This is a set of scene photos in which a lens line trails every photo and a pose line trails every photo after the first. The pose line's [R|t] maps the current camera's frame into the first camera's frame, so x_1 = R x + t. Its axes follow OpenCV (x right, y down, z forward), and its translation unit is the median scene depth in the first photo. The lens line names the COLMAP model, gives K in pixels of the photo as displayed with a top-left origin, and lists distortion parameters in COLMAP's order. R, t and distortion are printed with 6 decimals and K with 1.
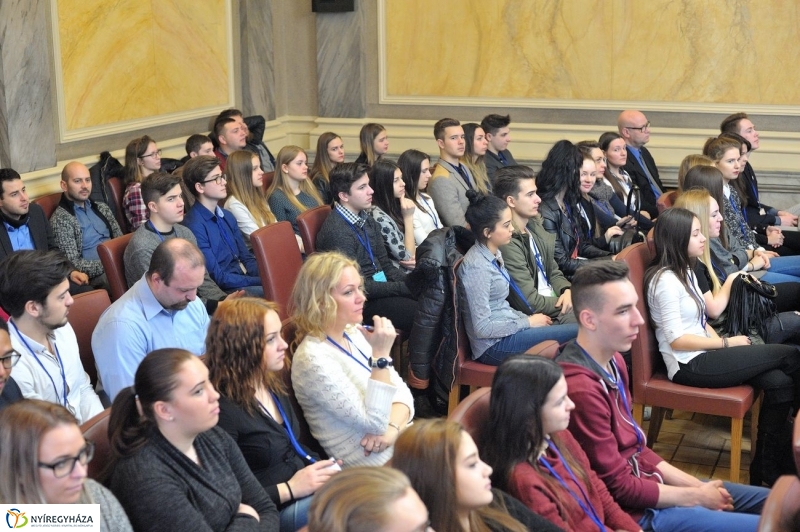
lens RADIAL K [[1154.8, 0, 400.0], [0, 1154.8, 266.0], [0, 0, 1]] dist [-0.124578, 0.165943]
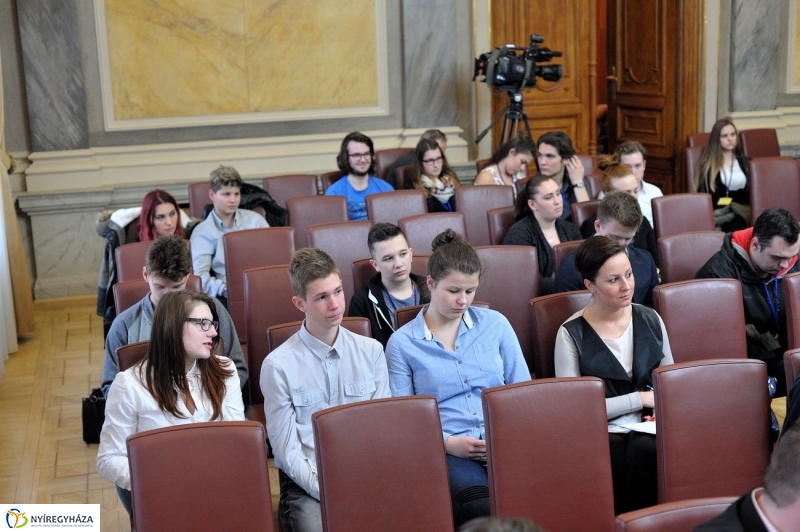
lens RADIAL K [[1154.8, 0, 400.0], [0, 1154.8, 266.0], [0, 0, 1]] dist [-0.124578, 0.165943]
pose [[0.611907, 0.177186, -0.770828, 0.476665], [-0.158658, 0.982273, 0.099842, 0.027602], [0.774854, 0.061204, 0.629171, -0.159200]]
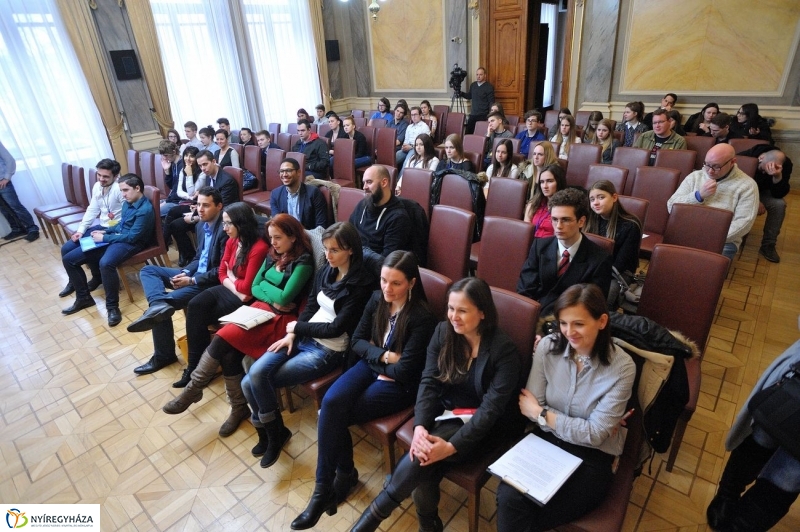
lens RADIAL K [[445.0, 0, 400.0], [0, 445.0, 266.0], [0, 0, 1]] dist [-0.065151, 0.035050]
pose [[-0.293937, 0.436910, -0.850124, 0.841146], [-0.157252, 0.855190, 0.493884, -0.183099], [0.942801, 0.278855, -0.182667, 0.822472]]
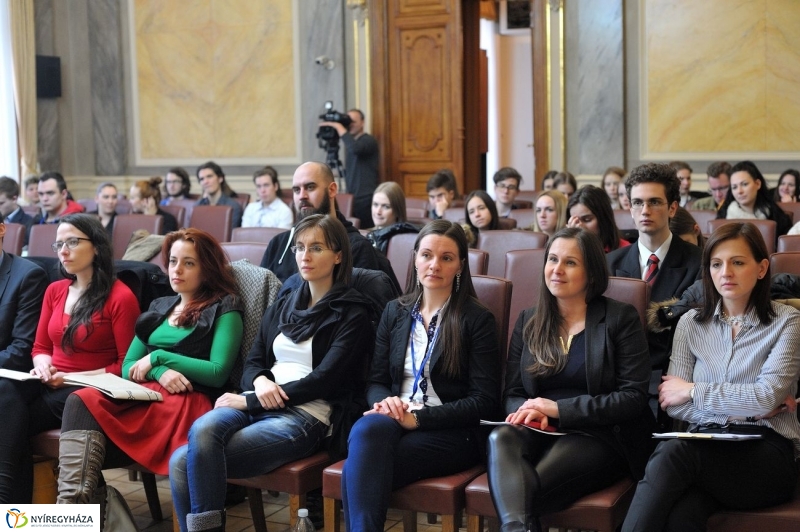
lens RADIAL K [[1154.8, 0, 400.0], [0, 1154.8, 266.0], [0, 0, 1]] dist [-0.124578, 0.165943]
pose [[-0.039677, 0.119307, -0.992064, 1.094591], [-0.210106, 0.969653, 0.125015, -0.095998], [0.976873, 0.213398, -0.013405, 0.762129]]
